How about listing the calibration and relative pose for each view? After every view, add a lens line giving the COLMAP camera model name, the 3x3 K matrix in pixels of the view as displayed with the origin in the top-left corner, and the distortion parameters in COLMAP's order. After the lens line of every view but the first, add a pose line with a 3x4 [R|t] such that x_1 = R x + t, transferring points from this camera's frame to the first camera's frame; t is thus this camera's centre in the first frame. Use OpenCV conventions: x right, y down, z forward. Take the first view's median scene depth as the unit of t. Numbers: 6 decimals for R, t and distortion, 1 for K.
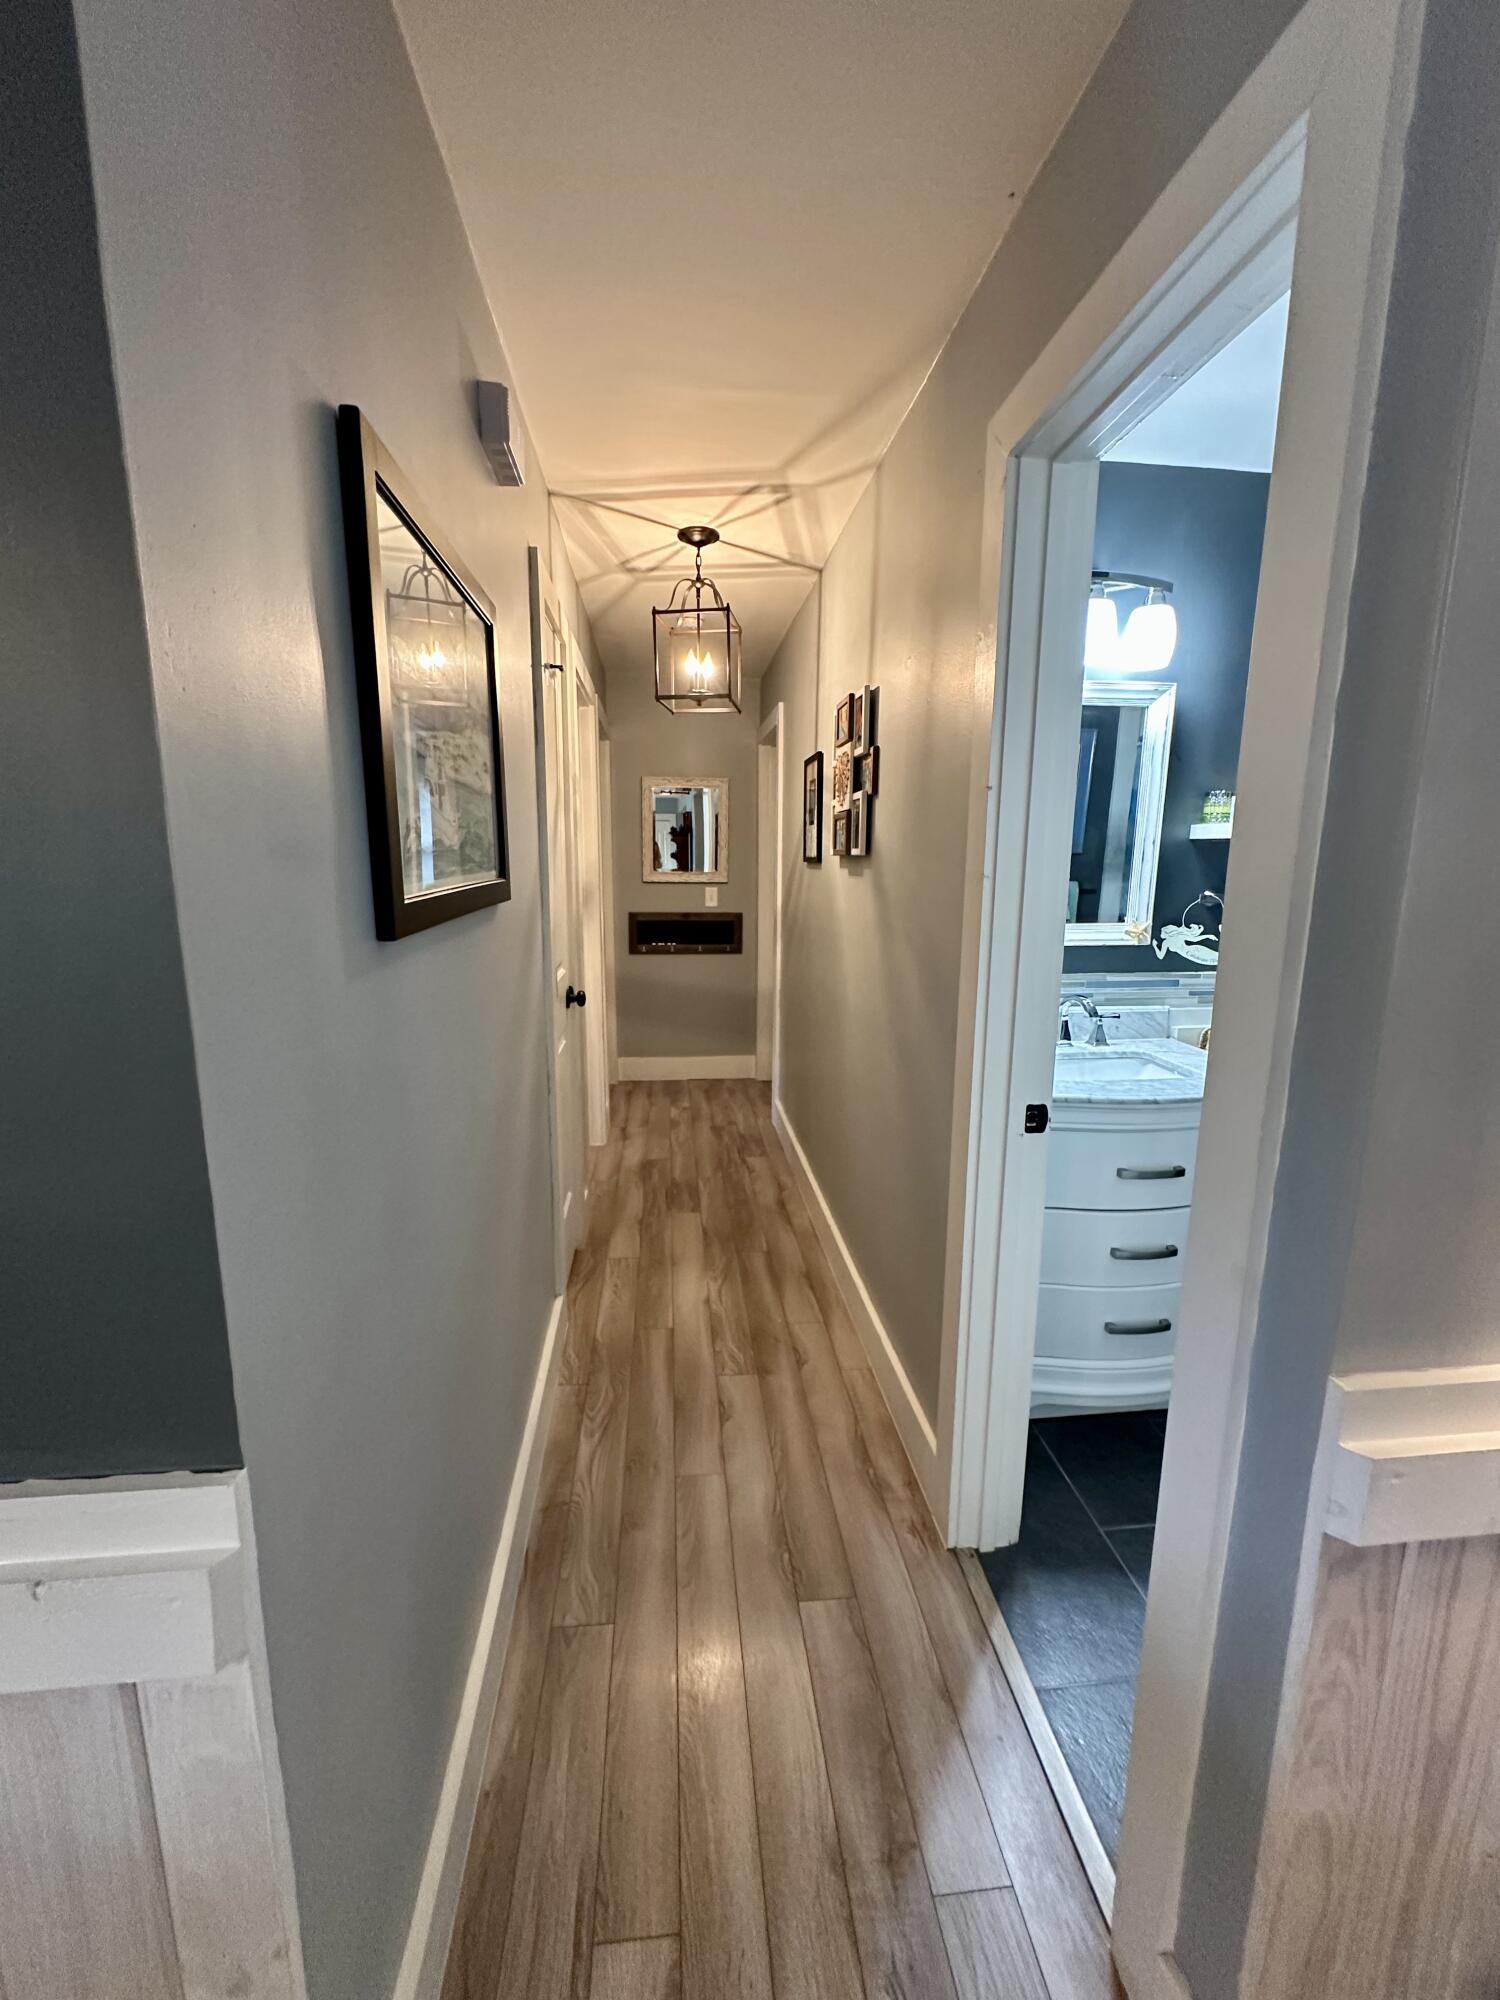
lens RADIAL K [[800.0, 0, 750.0], [0, 800.0, 1000.0], [0, 0, 1]] dist [-0.001554, 0.000963]
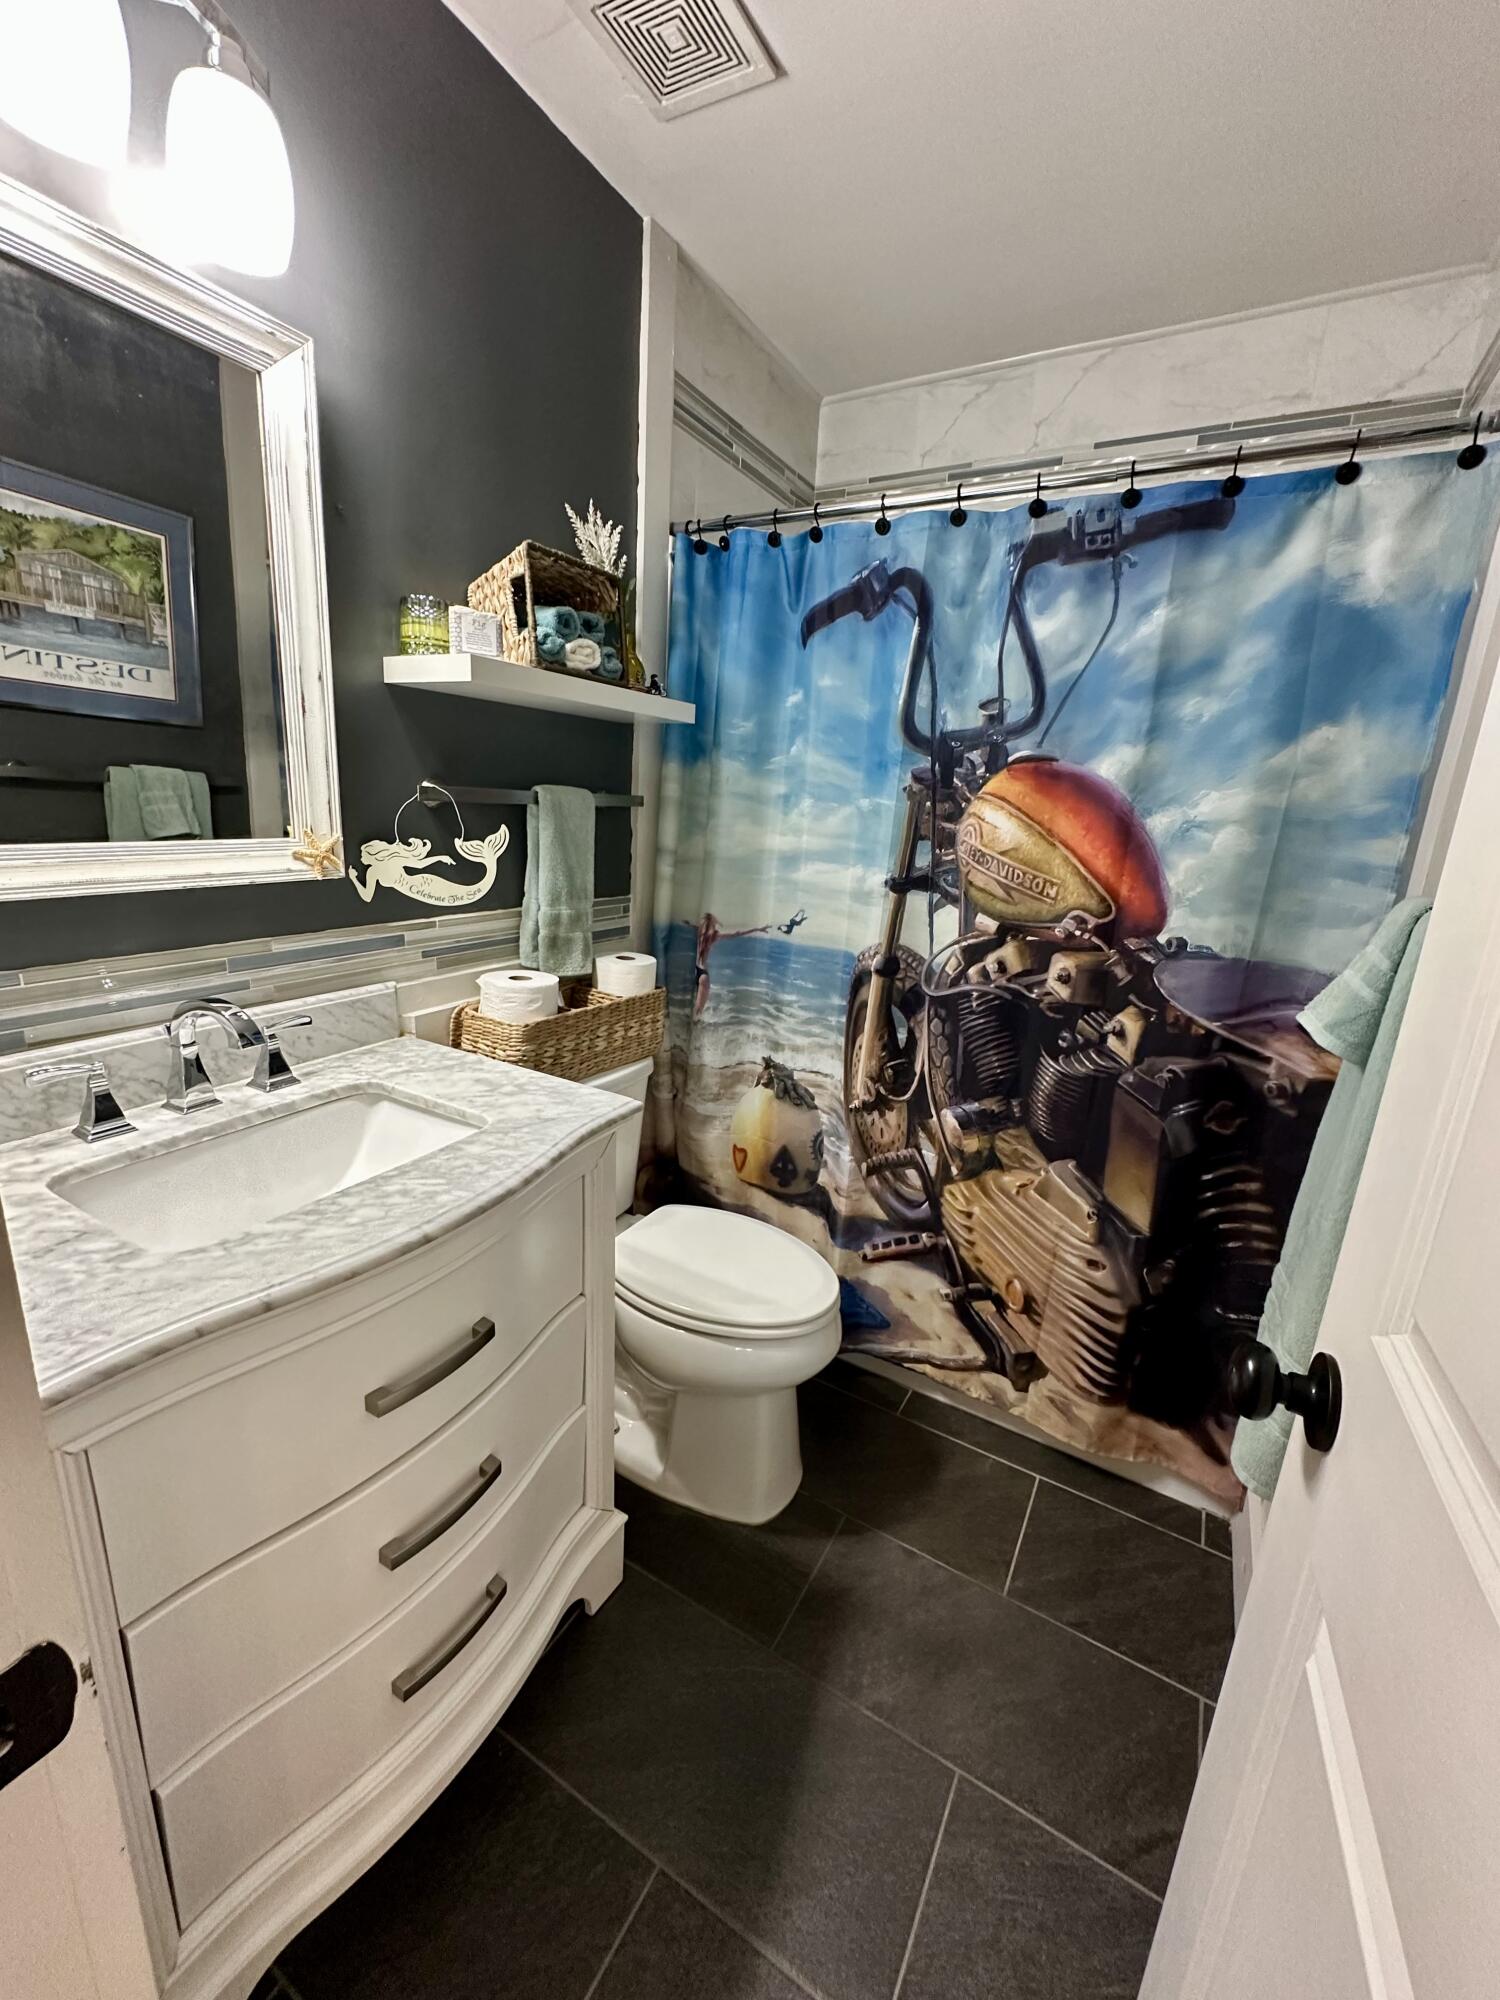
lens RADIAL K [[797.4, 0, 750.0], [0, 797.4, 1000.0], [0, 0, 1]] dist [-0.001622, -0.000041]
pose [[0.586221, -0.171598, 0.791769, 0.220603], [0.089539, 0.985047, 0.147192, -0.042390], [-0.805188, -0.015393, 0.592820, 0.460377]]
